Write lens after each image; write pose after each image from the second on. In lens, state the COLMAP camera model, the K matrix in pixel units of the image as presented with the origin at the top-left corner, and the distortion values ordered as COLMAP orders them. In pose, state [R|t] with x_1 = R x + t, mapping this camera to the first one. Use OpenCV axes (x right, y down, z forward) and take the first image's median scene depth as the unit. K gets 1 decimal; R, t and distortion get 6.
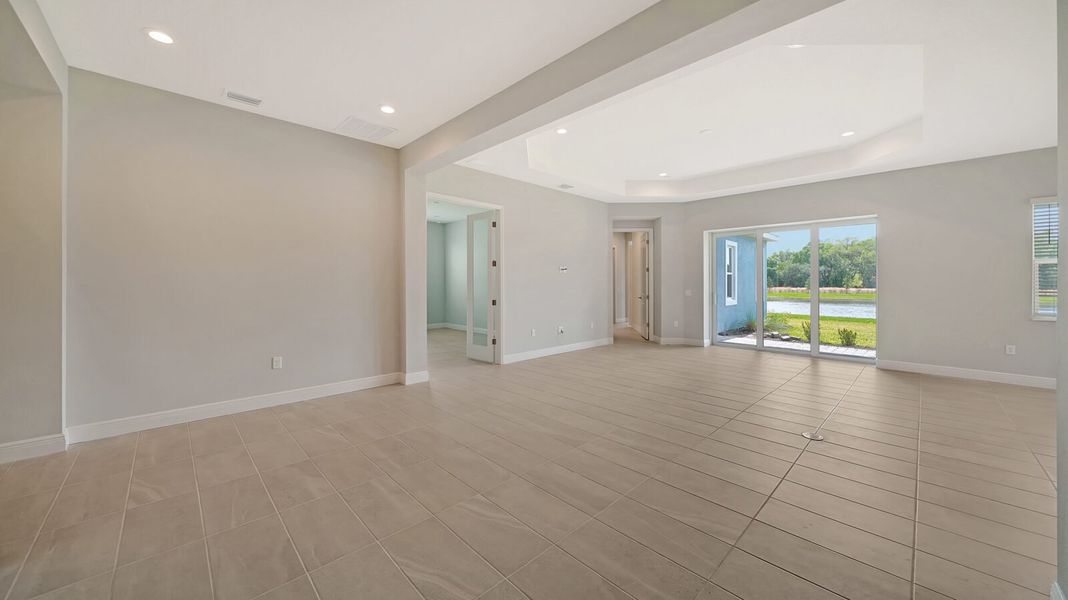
lens RADIAL K [[381.1, 0, 528.5], [0, 381.1, 290.4], [0, 0, 1]] dist [-0.005787, -0.000306]
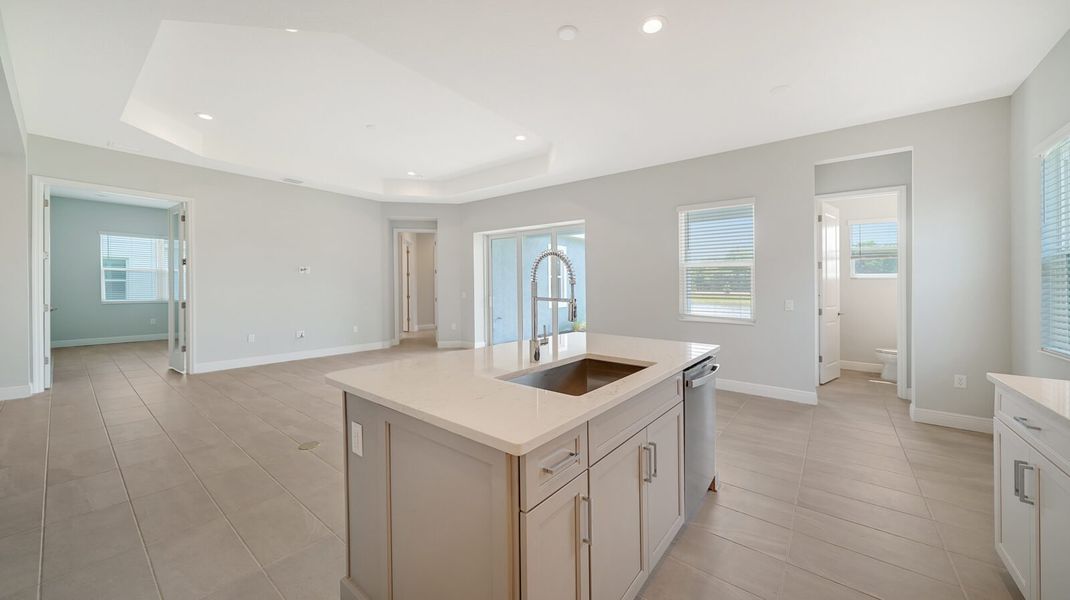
lens RADIAL K [[381.8, 0, 531.6], [0, 381.8, 294.5], [0, 0, 1]] dist [-0.005787, -0.000306]
pose [[0.987382, 0.000273, 0.158354, 0.449363], [-0.000734, 0.999996, 0.002852, 0.002055], [-0.158352, -0.002932, 0.987378, -0.009290]]
